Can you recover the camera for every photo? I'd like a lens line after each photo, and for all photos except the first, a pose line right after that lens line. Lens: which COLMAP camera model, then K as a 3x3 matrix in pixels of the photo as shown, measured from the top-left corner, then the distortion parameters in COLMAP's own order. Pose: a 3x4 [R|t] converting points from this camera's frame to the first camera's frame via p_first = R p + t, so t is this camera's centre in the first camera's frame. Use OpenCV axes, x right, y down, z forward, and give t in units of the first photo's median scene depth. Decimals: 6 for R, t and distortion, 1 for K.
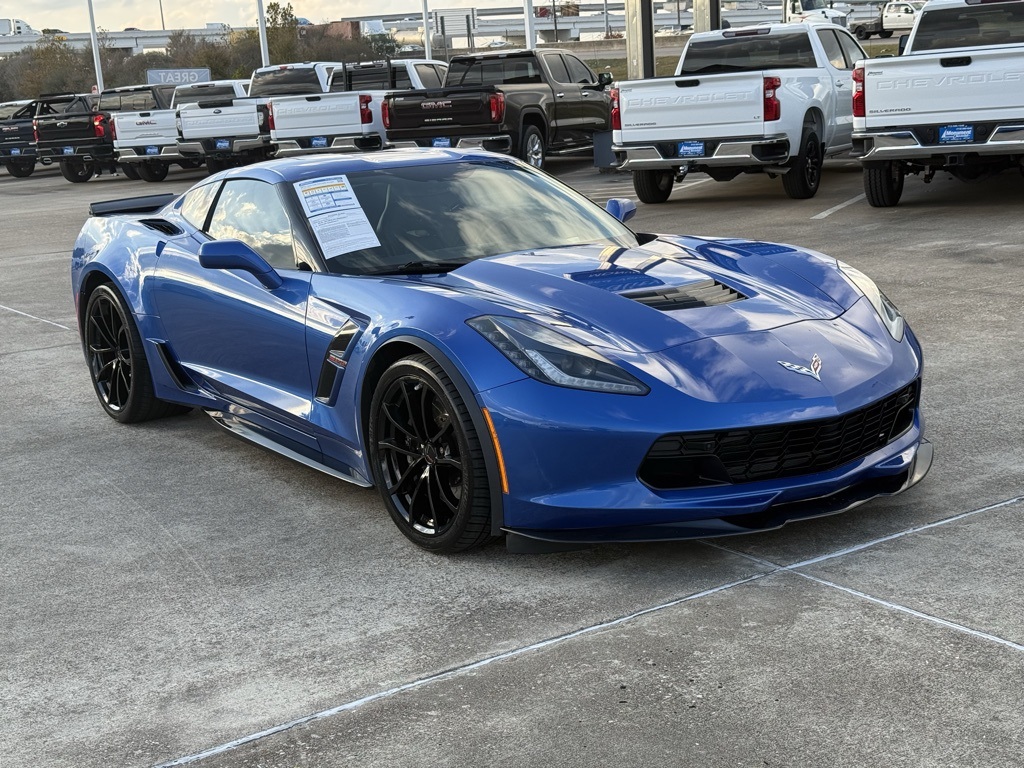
lens RADIAL K [[1440.5, 0, 508.5], [0, 1440.5, 385.9], [0, 0, 1]] dist [0.102046, 0.000000]
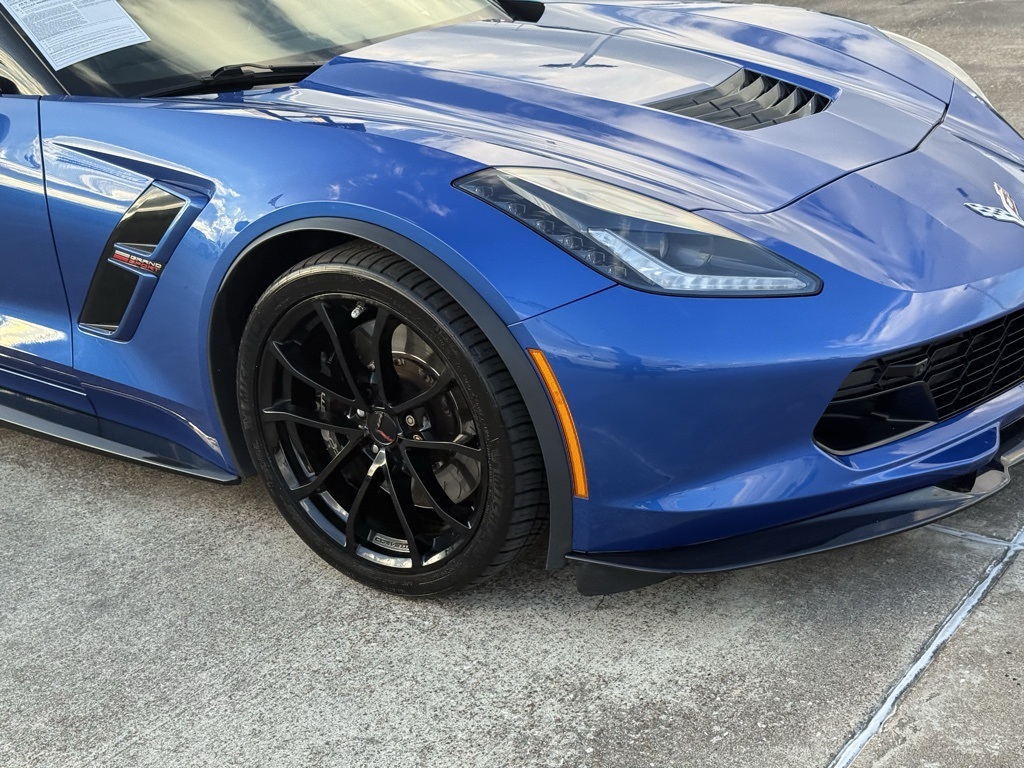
lens RADIAL K [[1440.5, 0, 518.4], [0, 1440.5, 384.8], [0, 0, 1]] dist [0.102046, 0.000000]
pose [[0.937079, -0.133761, 0.322477, -0.162063], [0.082047, 0.982197, 0.168990, -0.051504], [-0.339341, -0.131898, 0.931370, 0.418399]]
